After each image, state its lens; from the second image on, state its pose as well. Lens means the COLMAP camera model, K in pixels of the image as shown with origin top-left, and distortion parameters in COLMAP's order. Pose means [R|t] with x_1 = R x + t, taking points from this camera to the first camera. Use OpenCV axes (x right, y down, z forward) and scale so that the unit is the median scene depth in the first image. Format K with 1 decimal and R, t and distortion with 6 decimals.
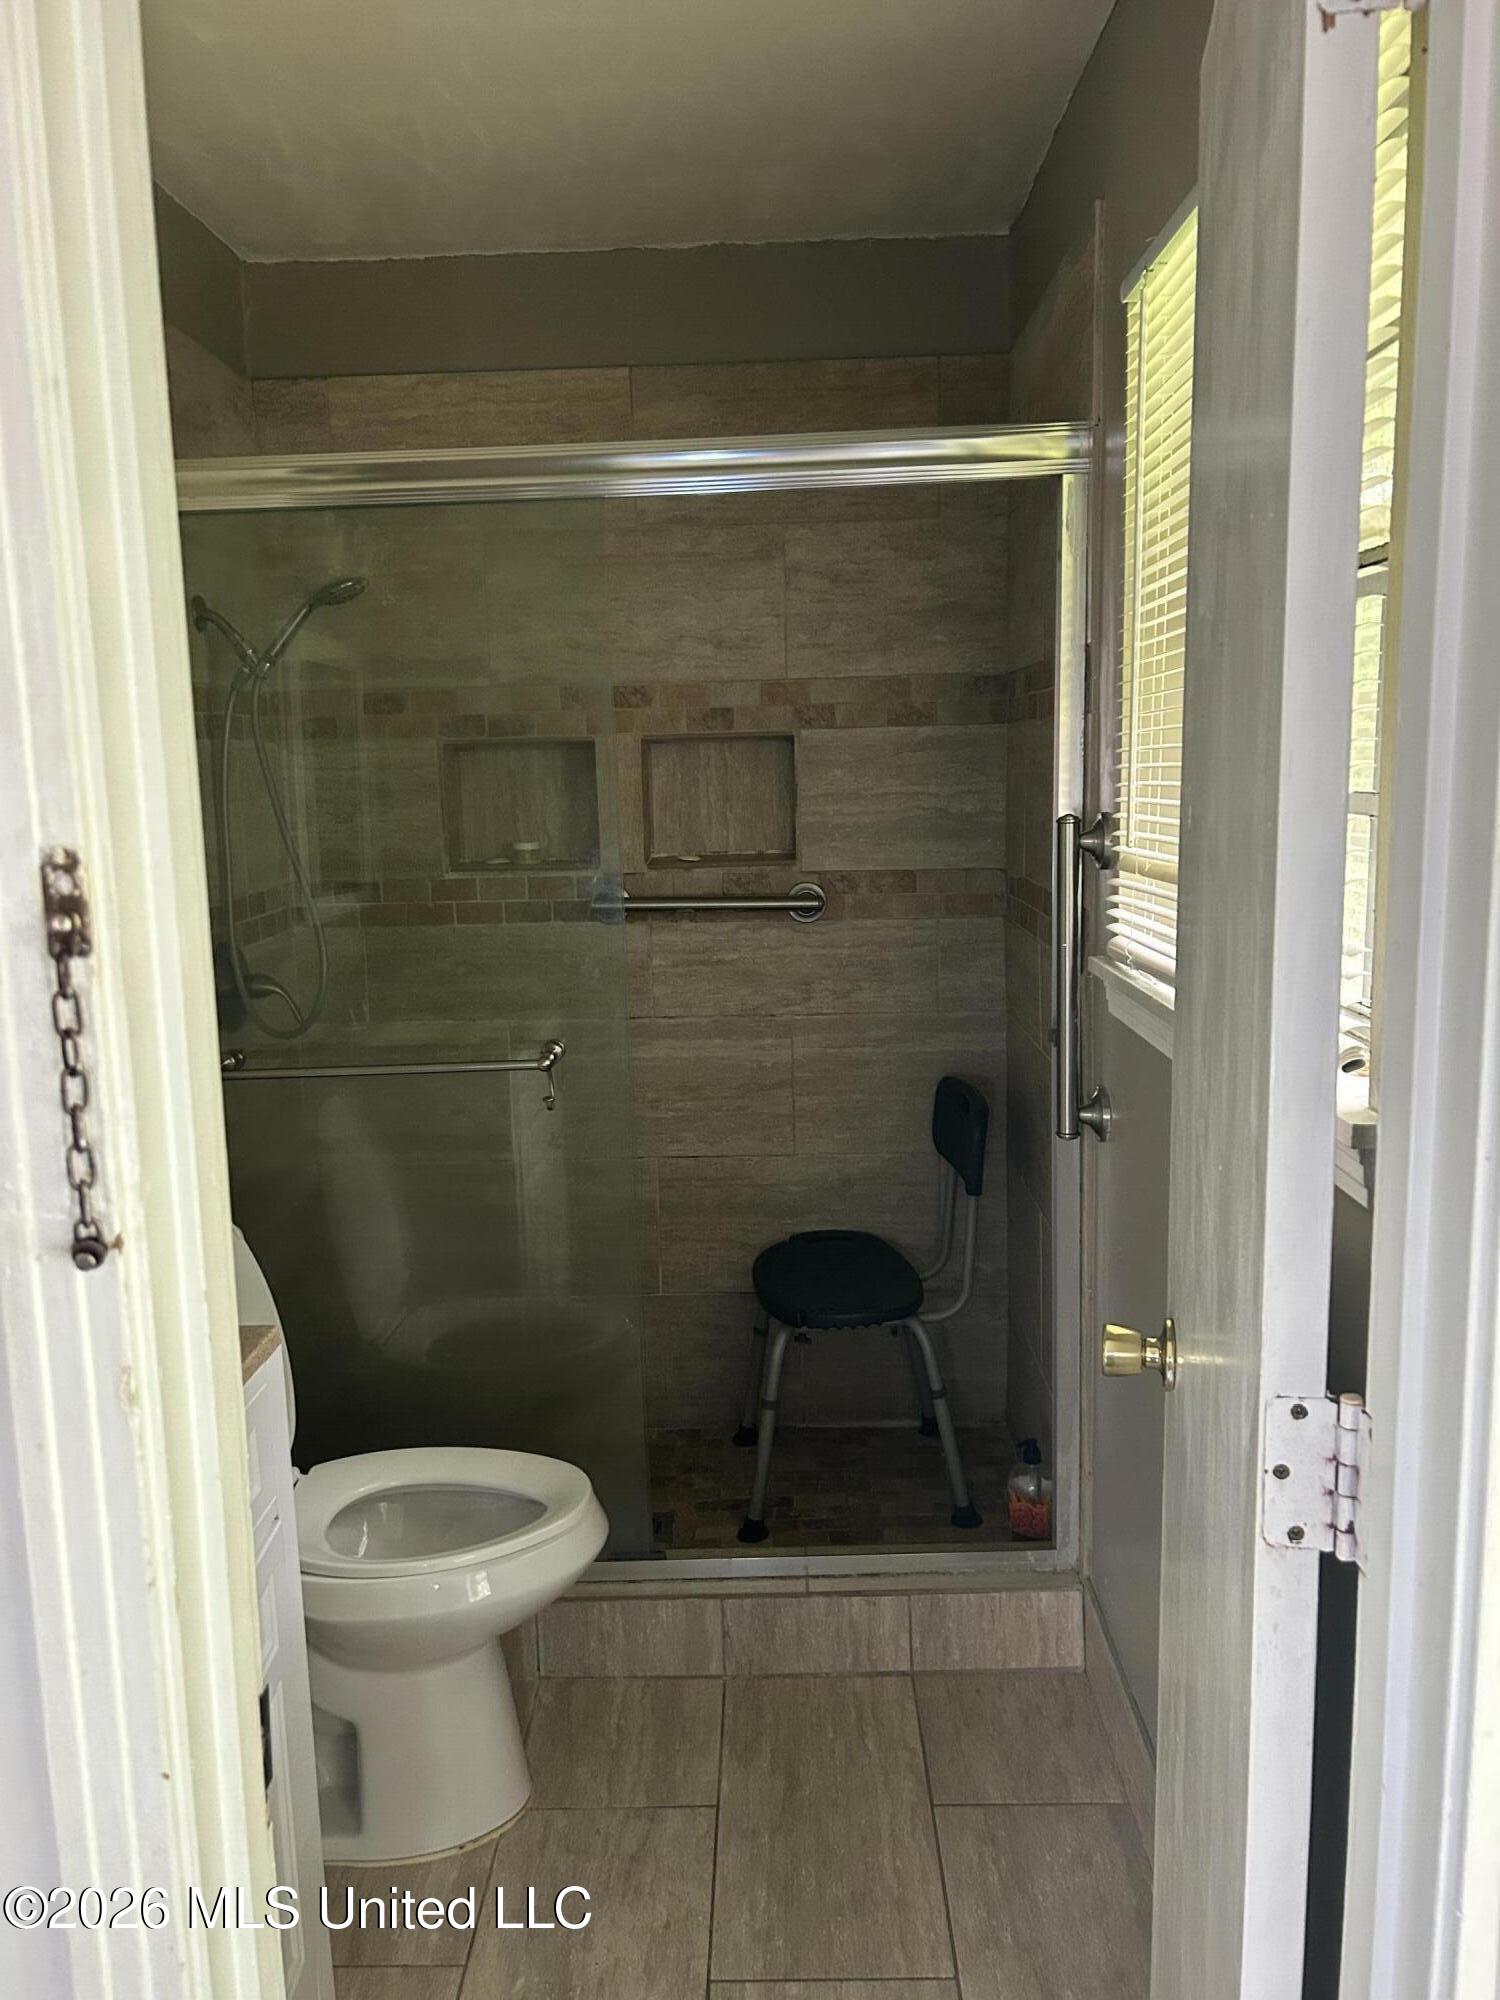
lens RADIAL K [[1525.5, 0, 758.4], [0, 1525.5, 1003.3], [0, 0, 1]] dist [0.050590, -0.050995]
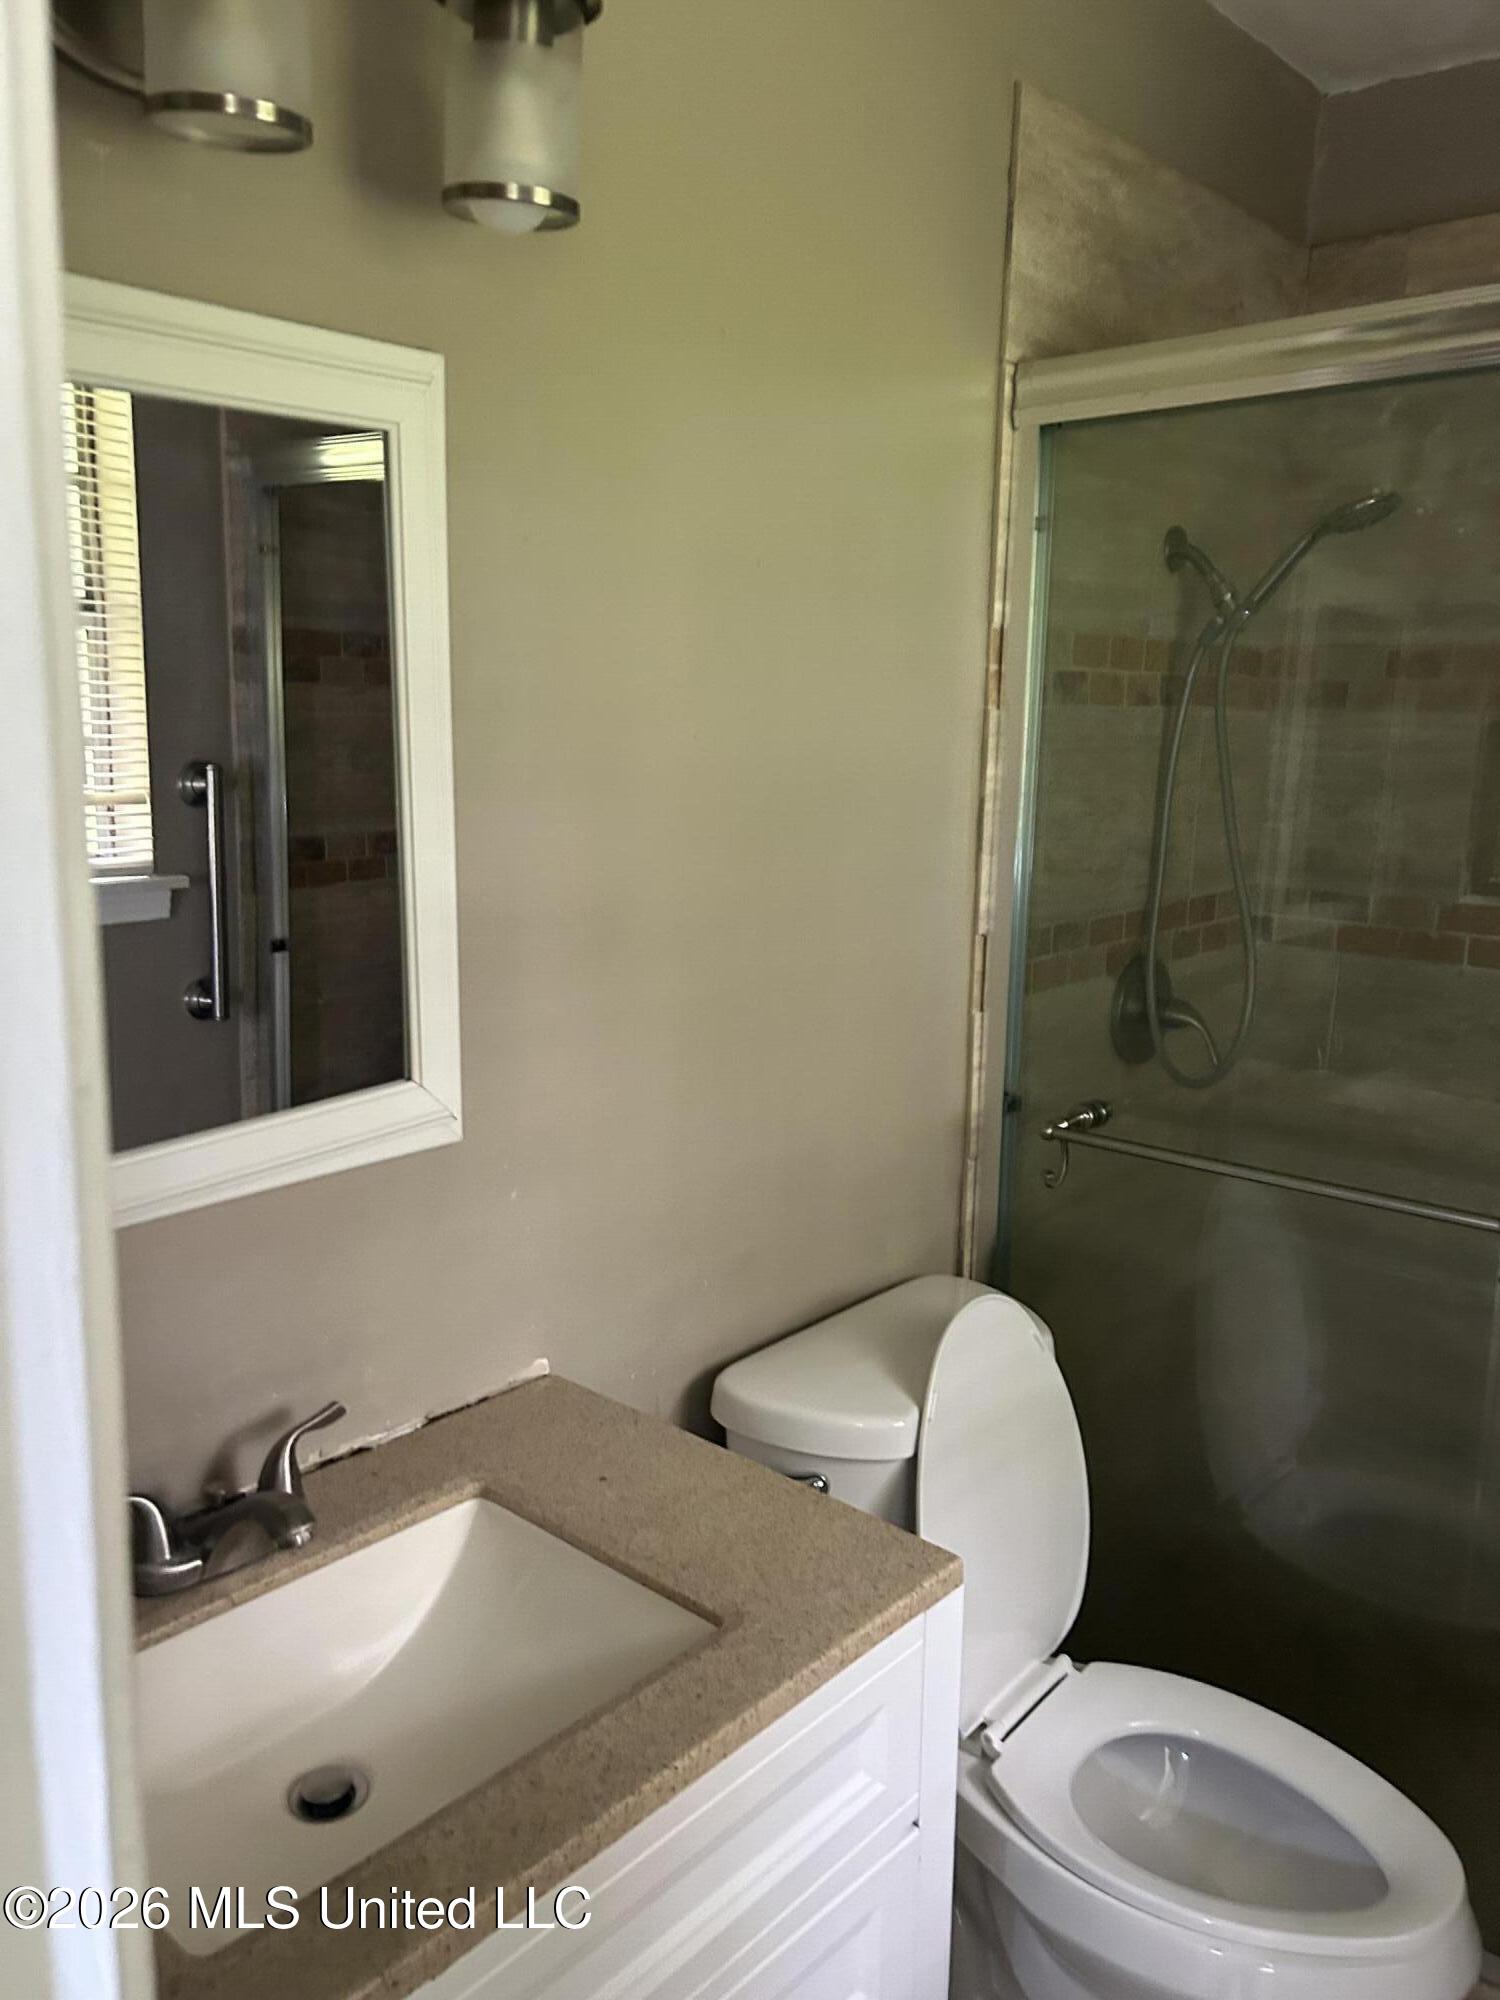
lens RADIAL K [[1525.5, 0, 741.1], [0, 1525.5, 1001.6], [0, 0, 1]] dist [0.050590, -0.050995]
pose [[0.759638, 0.155615, -0.631453, 0.007155], [-0.139646, 0.987332, 0.075324, -0.042694], [0.635176, 0.030961, 0.771747, 0.213741]]
